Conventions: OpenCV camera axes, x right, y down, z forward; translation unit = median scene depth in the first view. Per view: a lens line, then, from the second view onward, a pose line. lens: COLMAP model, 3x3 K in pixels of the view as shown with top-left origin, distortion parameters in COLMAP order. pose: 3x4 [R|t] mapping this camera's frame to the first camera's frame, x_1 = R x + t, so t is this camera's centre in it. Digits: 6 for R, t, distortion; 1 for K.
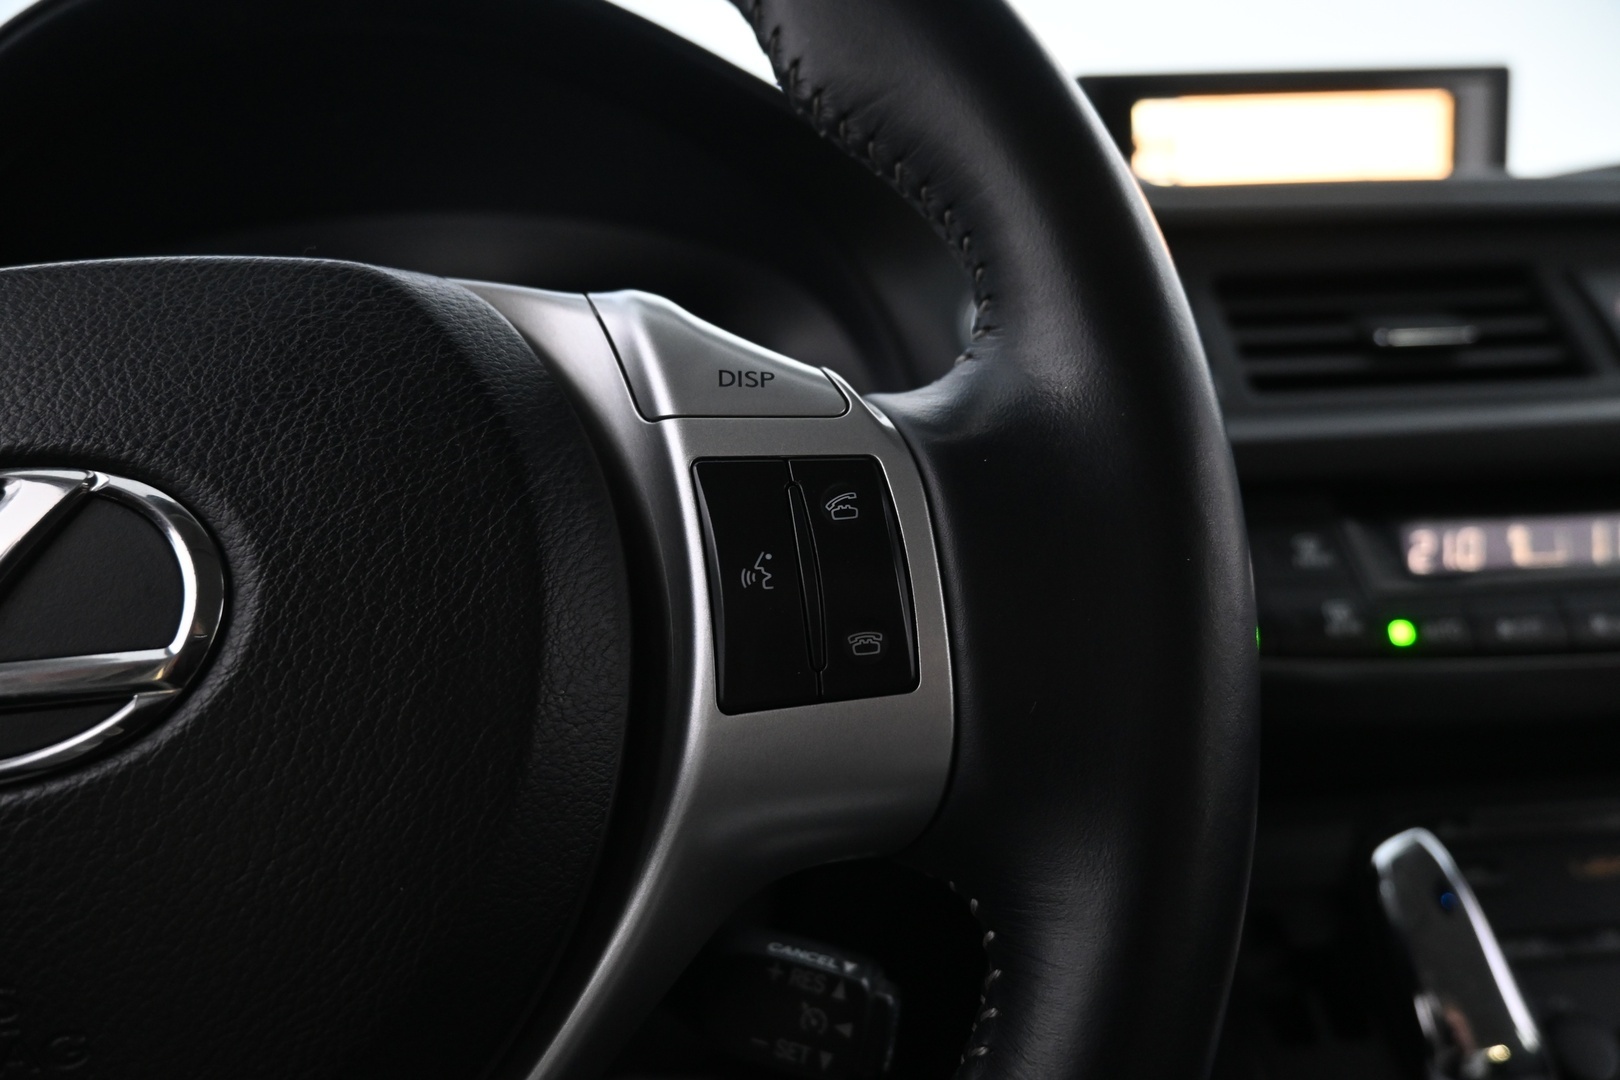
lens RADIAL K [[1113.2, 0, 814.2], [0, 1113.2, 537.6], [0, 0, 1]] dist [-0.003559, -0.001542]
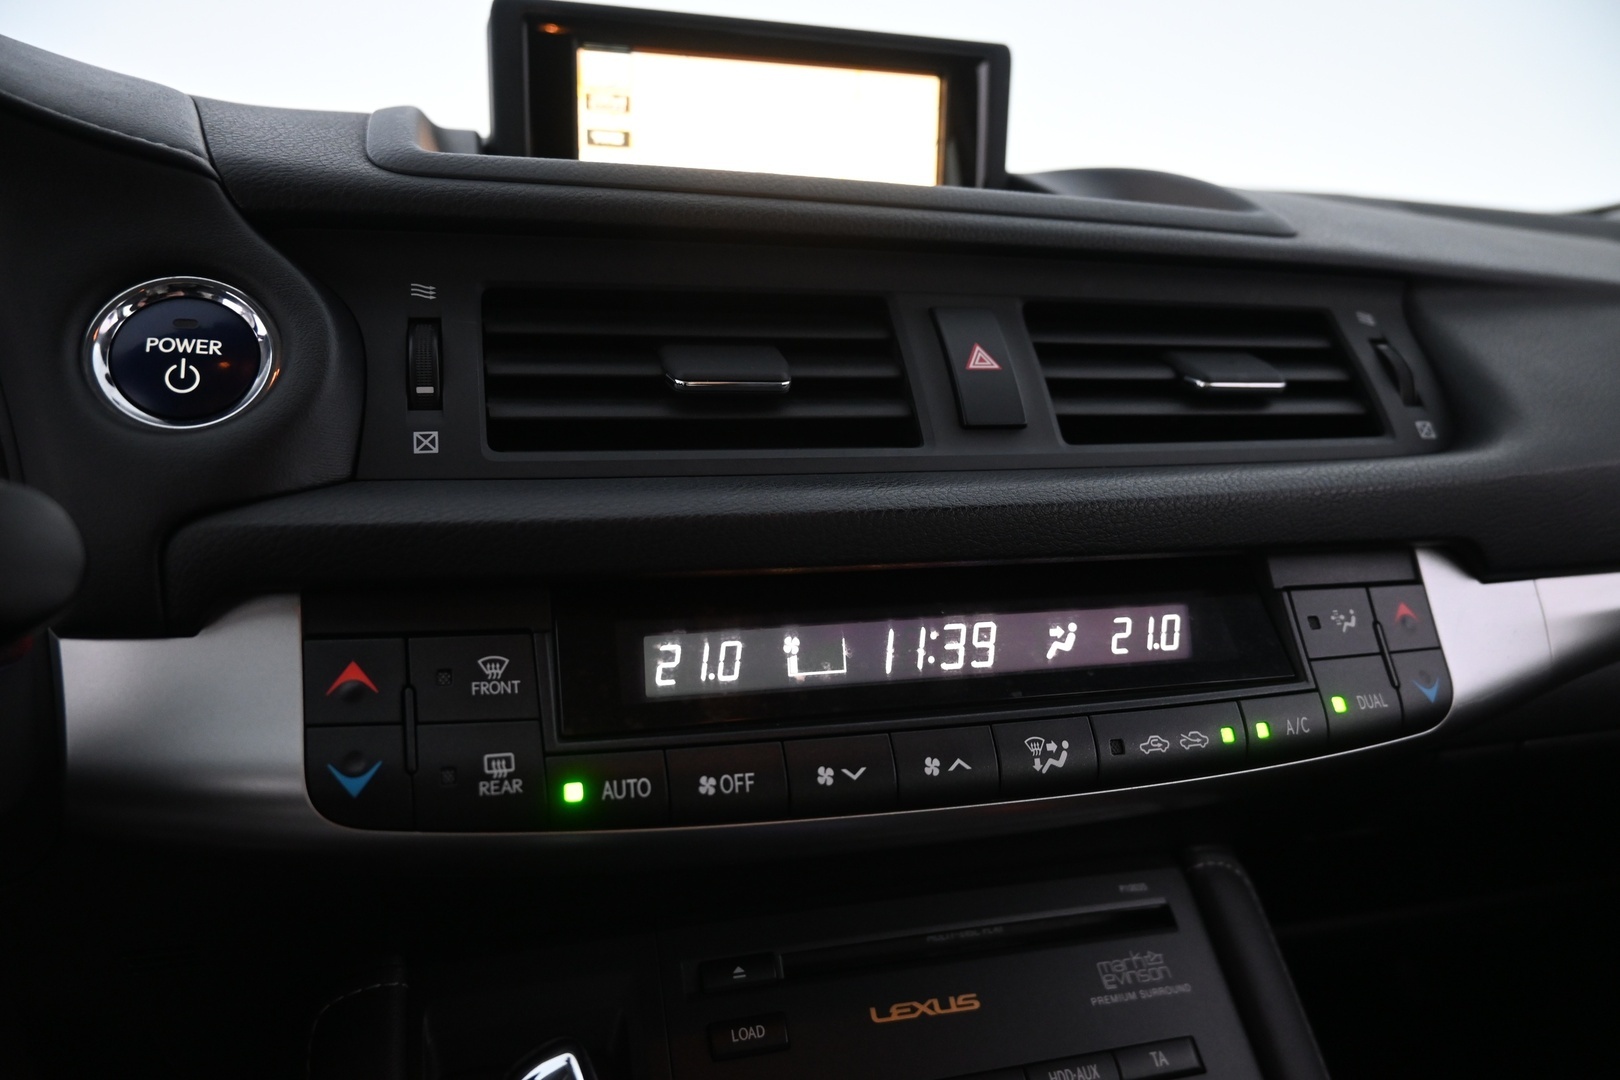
lens RADIAL K [[1113.2, 0, 814.2], [0, 1113.2, 537.6], [0, 0, 1]] dist [-0.003559, -0.001542]
pose [[0.976706, 0.023562, 0.213287, 0.529015], [-0.037564, 0.997379, 0.061835, -0.148046], [-0.211271, -0.068407, 0.975031, 0.224289]]
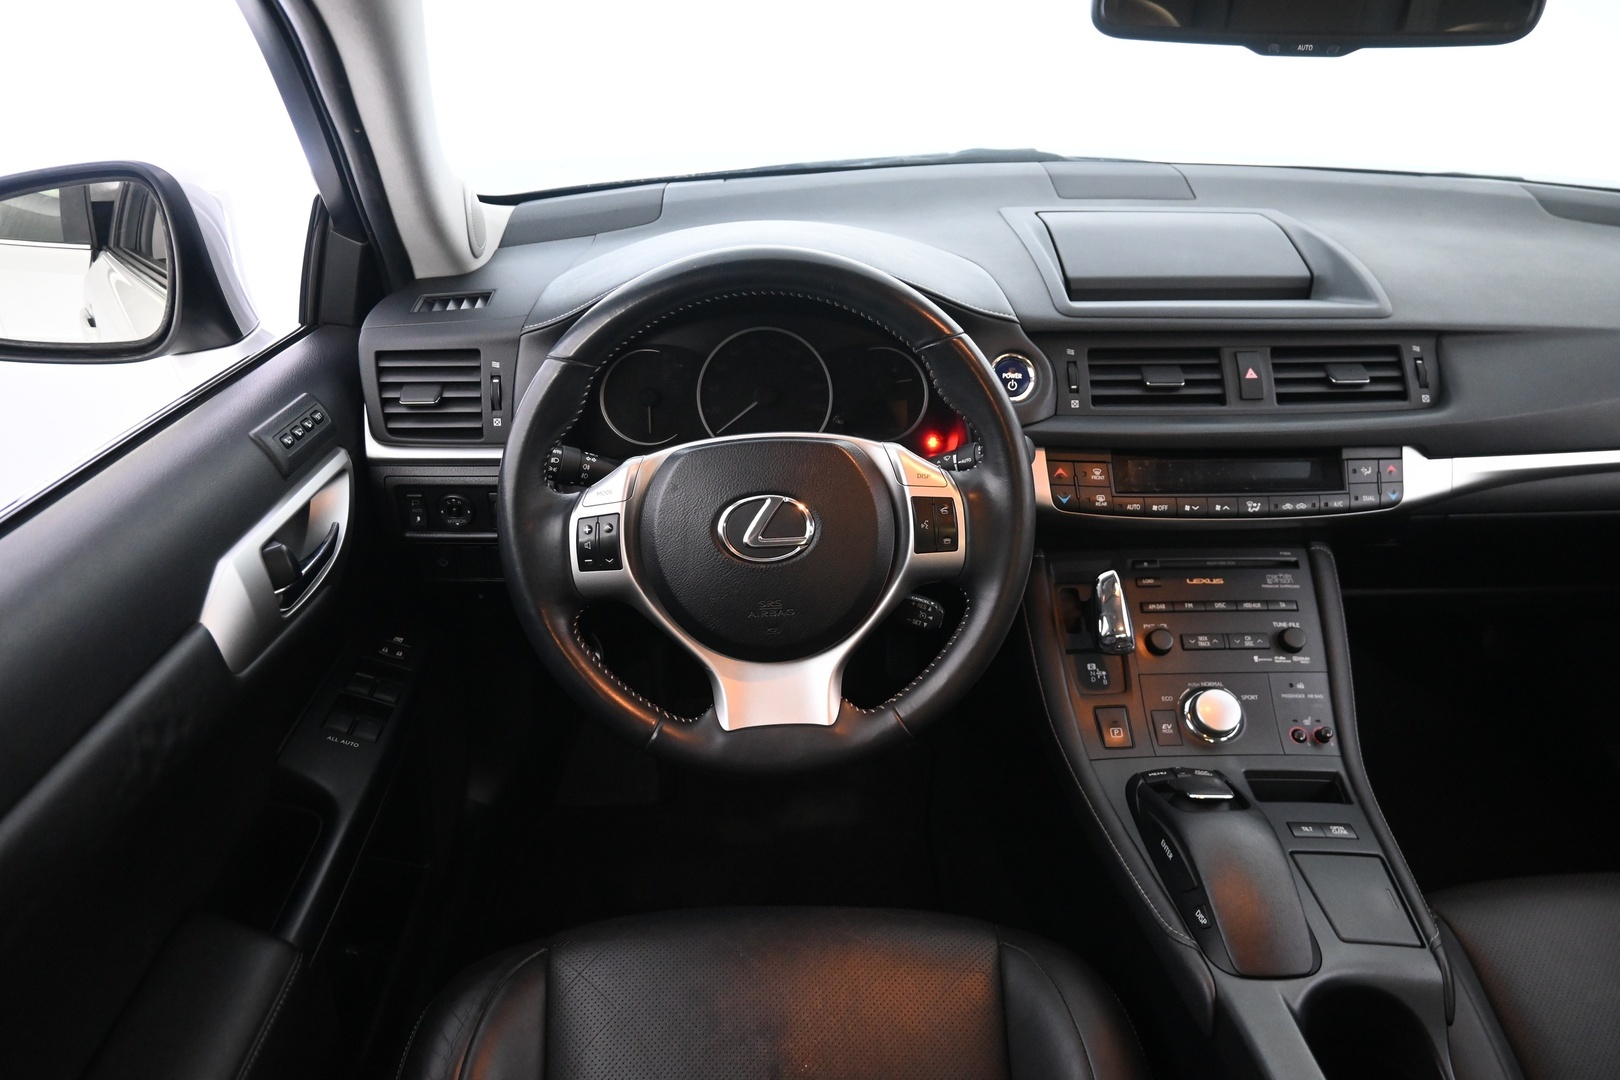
lens RADIAL K [[1113.2, 0, 814.2], [0, 1113.2, 537.6], [0, 0, 1]] dist [-0.003559, -0.001542]
pose [[0.998410, 0.055579, -0.009368, -0.257789], [-0.049378, 0.942654, 0.330098, -0.789330], [0.027177, -0.329111, 0.943900, -1.881987]]
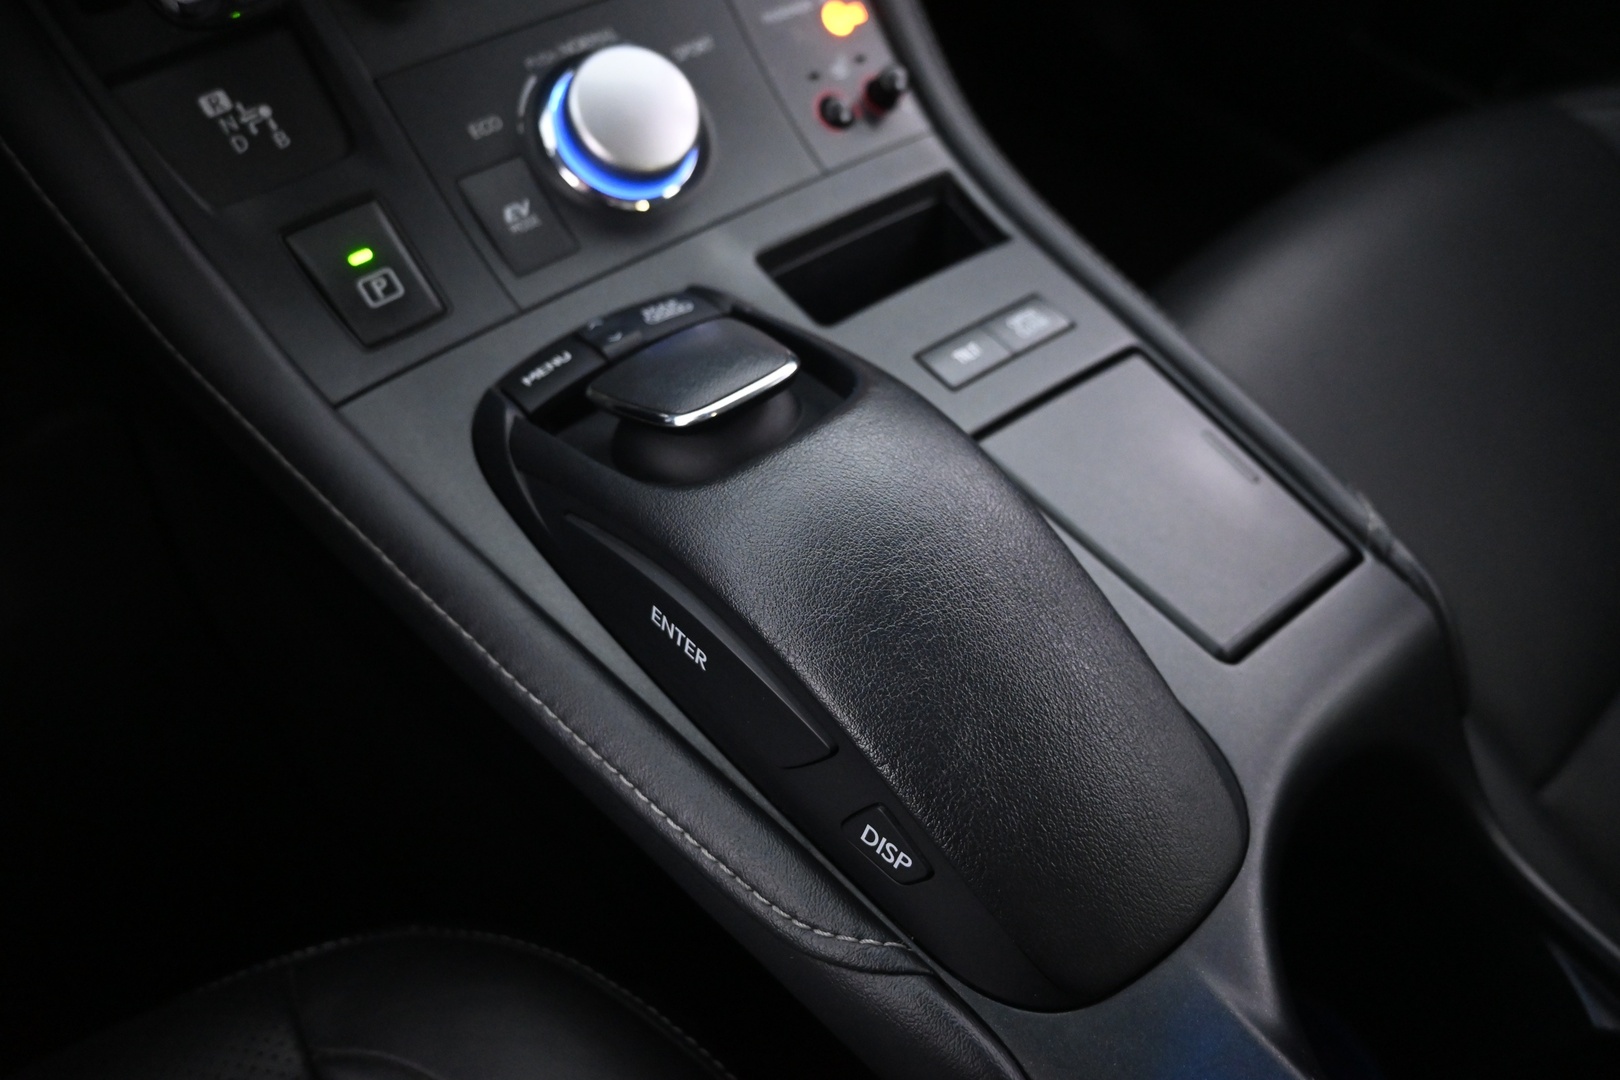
lens RADIAL K [[1113.2, 0, 814.2], [0, 1113.2, 537.6], [0, 0, 1]] dist [-0.003559, -0.001542]
pose [[0.810685, -0.419078, 0.408856, 0.392832], [0.008680, 0.706849, 0.707311, 0.160153], [-0.585418, -0.569858, 0.576670, -0.046604]]
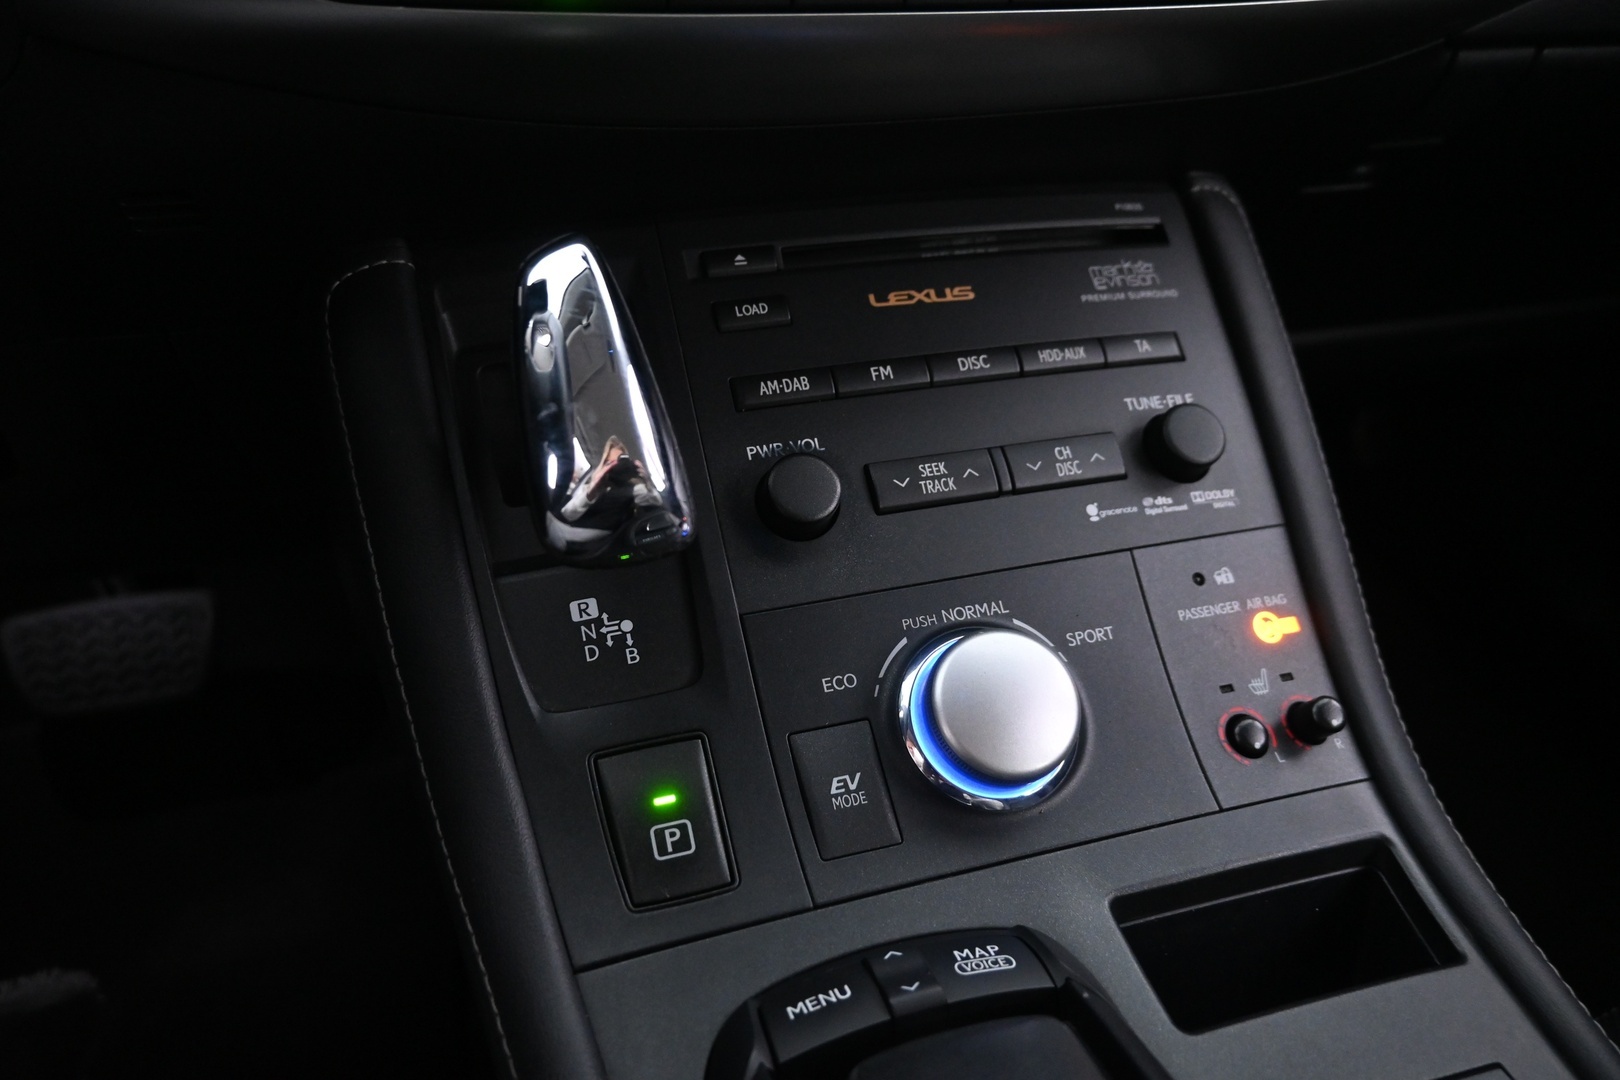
lens RADIAL K [[1113.2, 0, 814.2], [0, 1113.2, 537.6], [0, 0, 1]] dist [-0.003559, -0.001542]
pose [[0.972005, -0.074461, 0.222851, 0.505213], [-0.025031, 0.910243, 0.413317, 0.120625], [-0.233624, -0.407324, 0.882897, 0.168618]]
